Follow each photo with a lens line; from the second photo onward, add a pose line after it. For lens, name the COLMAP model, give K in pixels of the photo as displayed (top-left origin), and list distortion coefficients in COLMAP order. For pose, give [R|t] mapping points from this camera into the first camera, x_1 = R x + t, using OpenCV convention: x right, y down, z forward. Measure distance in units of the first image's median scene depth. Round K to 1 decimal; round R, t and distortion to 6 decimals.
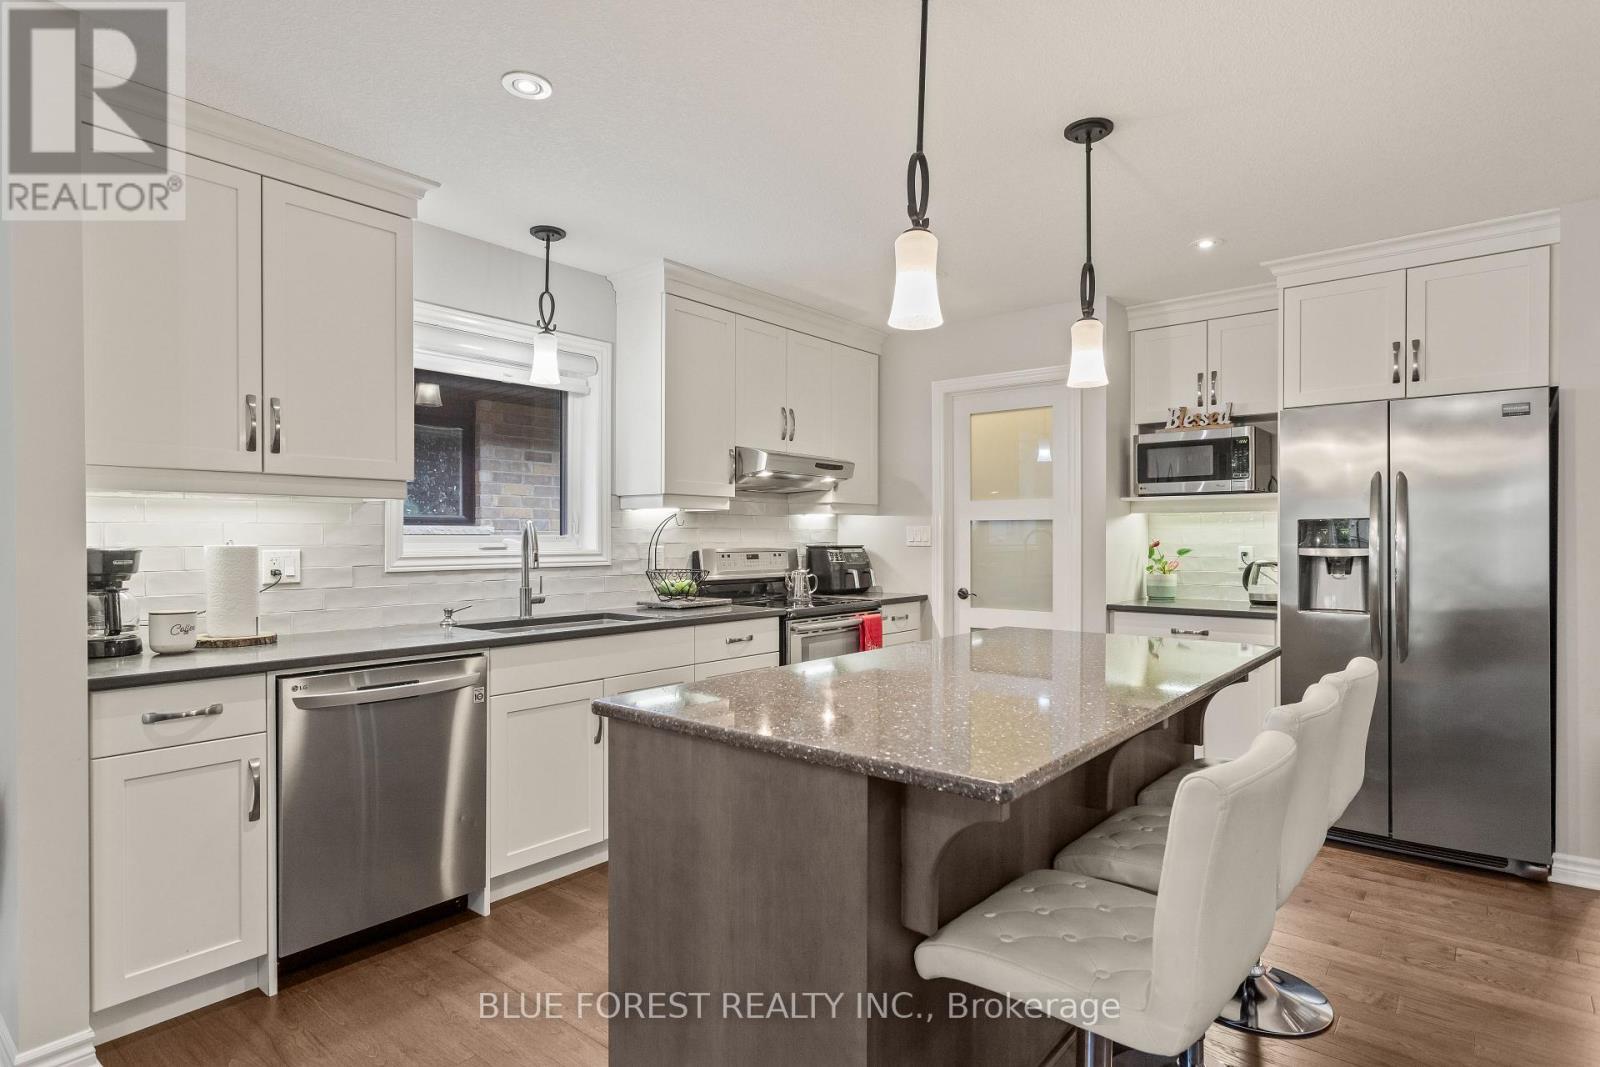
lens RADIAL K [[847.7, 0, 807.4], [0, 847.7, 537.2], [0, 0, 1]] dist [0.004931, 0.001046]
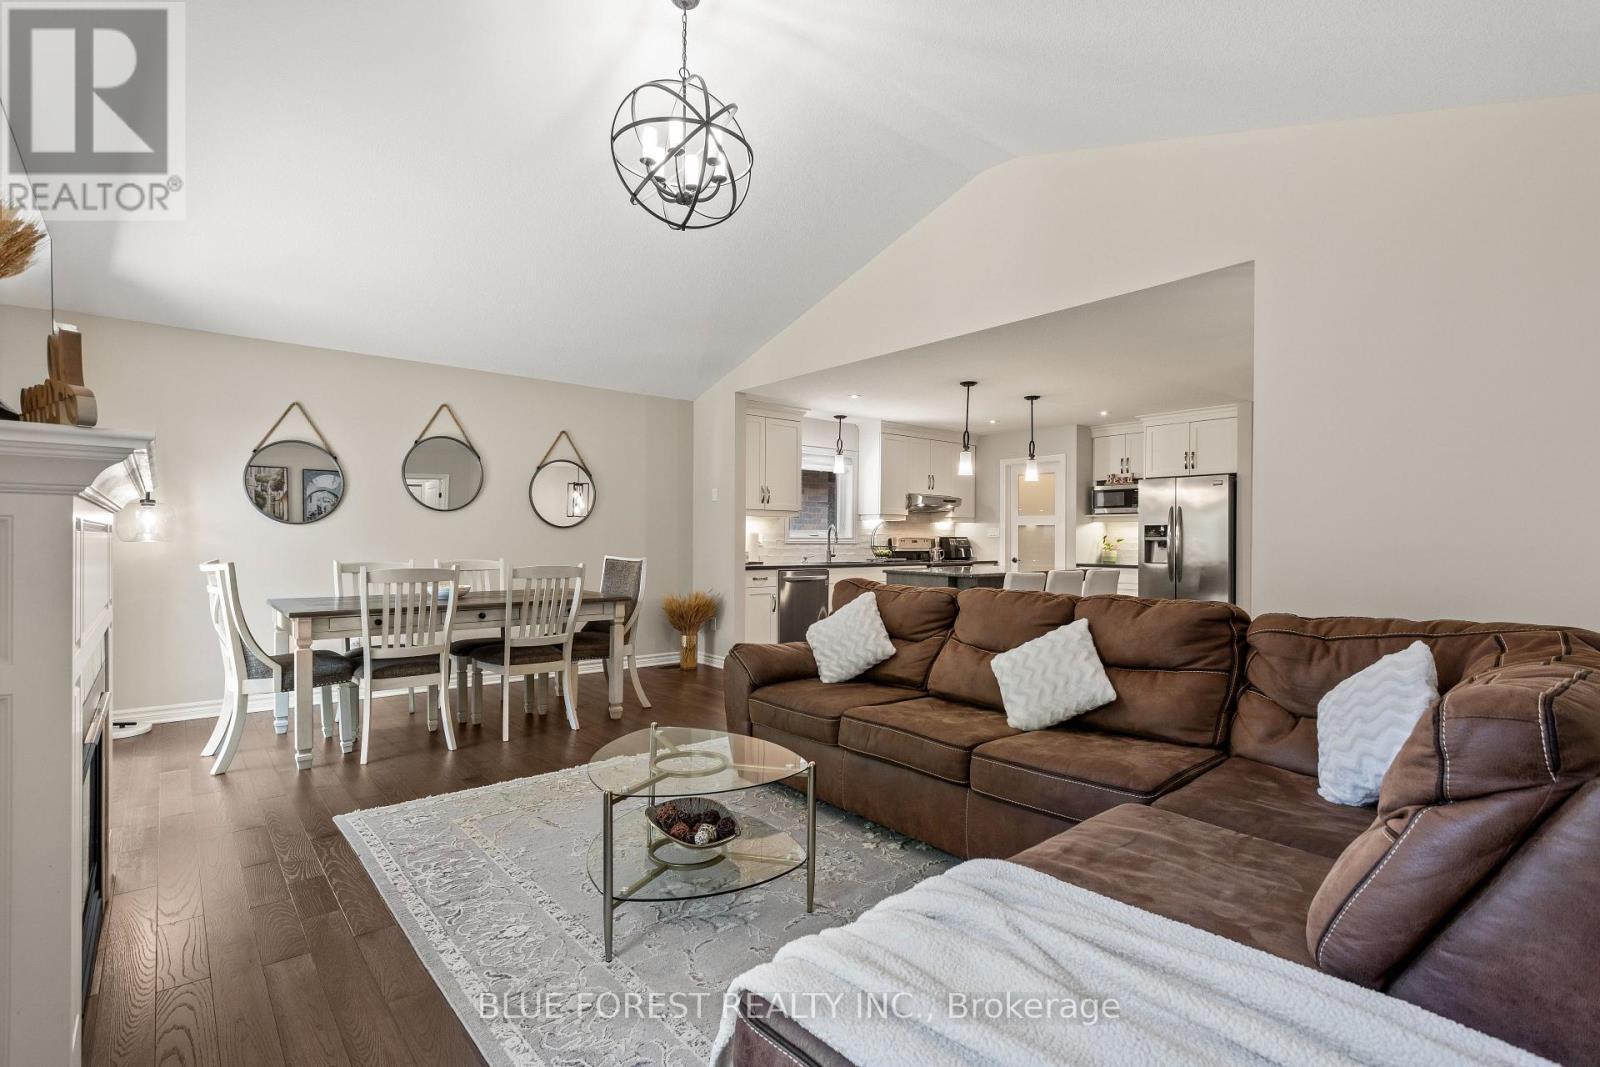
lens RADIAL K [[734.0, 0, 804.2], [0, 734.0, 544.4], [0, 0, 1]] dist [0.002707, 0.000499]
pose [[0.981798, 0.007505, -0.189782, 0.018380], [-0.006214, 0.999953, 0.007402, 0.020440], [0.189829, -0.006088, 0.981798, -1.040055]]
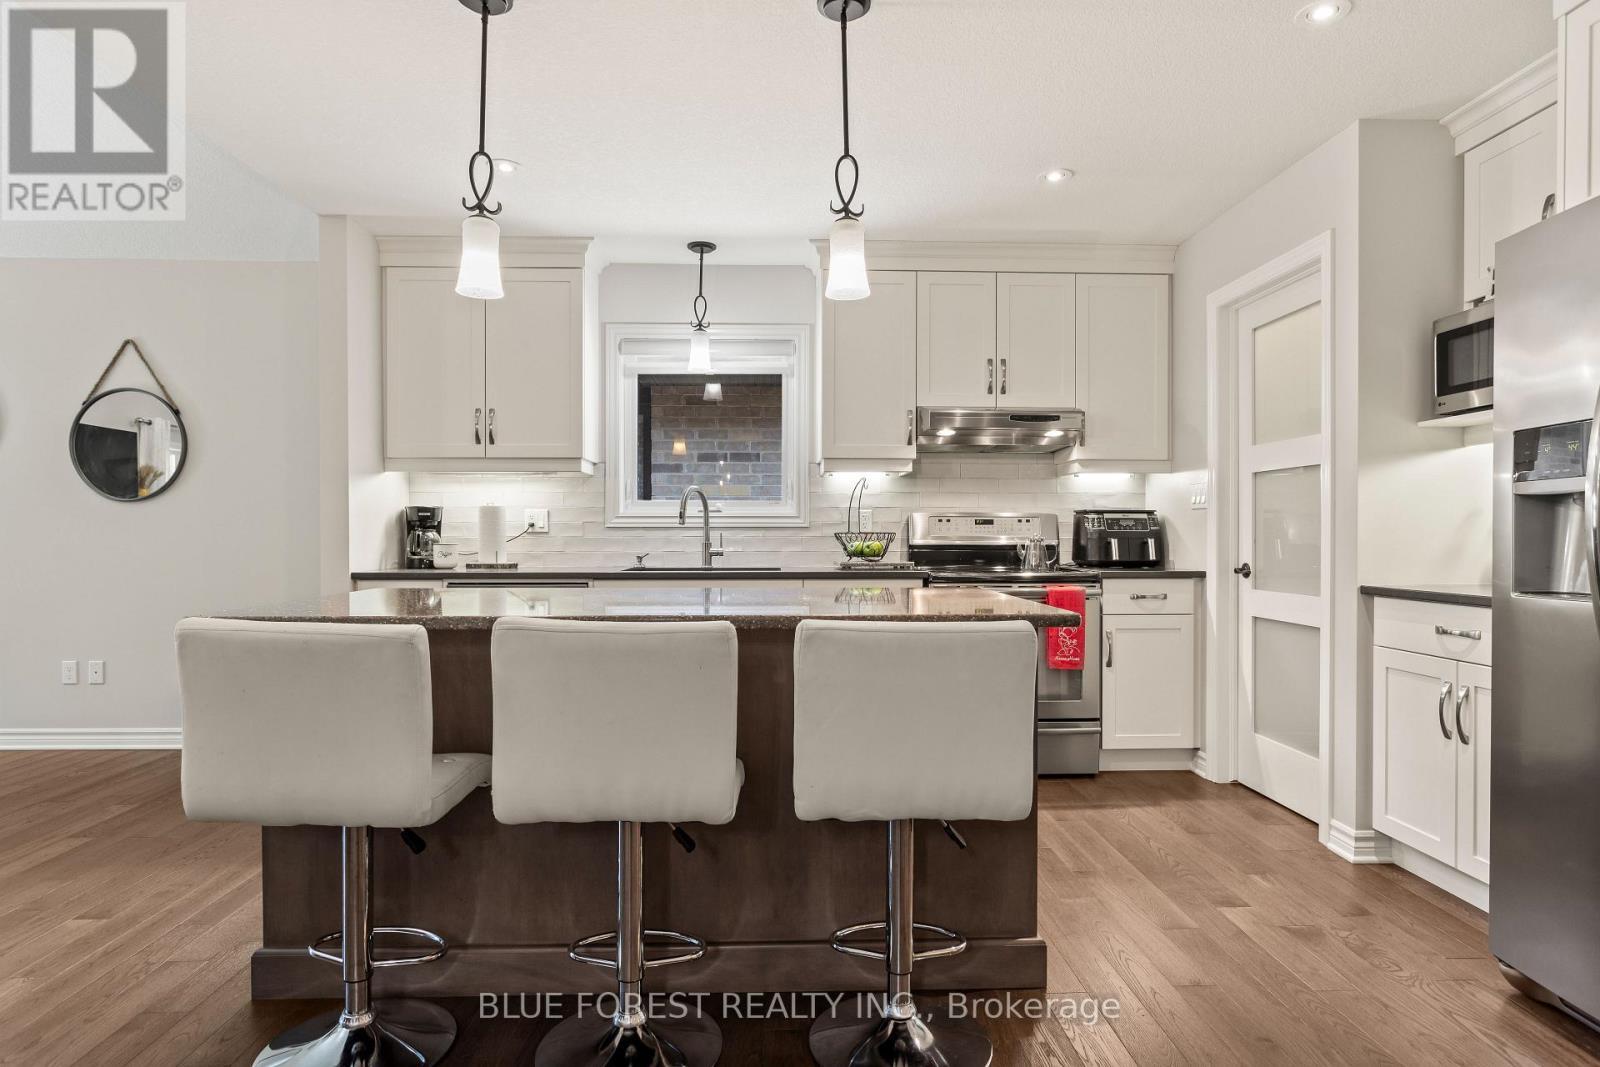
lens RADIAL K [[872.7, 0, 801.5], [0, 872.7, 540.9], [0, 0, 1]] dist [-0.014387, 0.001113]
pose [[0.663524, 0.006242, -0.748129, 0.579627], [0.000410, 0.999962, 0.008707, 0.039185], [0.748155, -0.006084, 0.663496, 0.231799]]
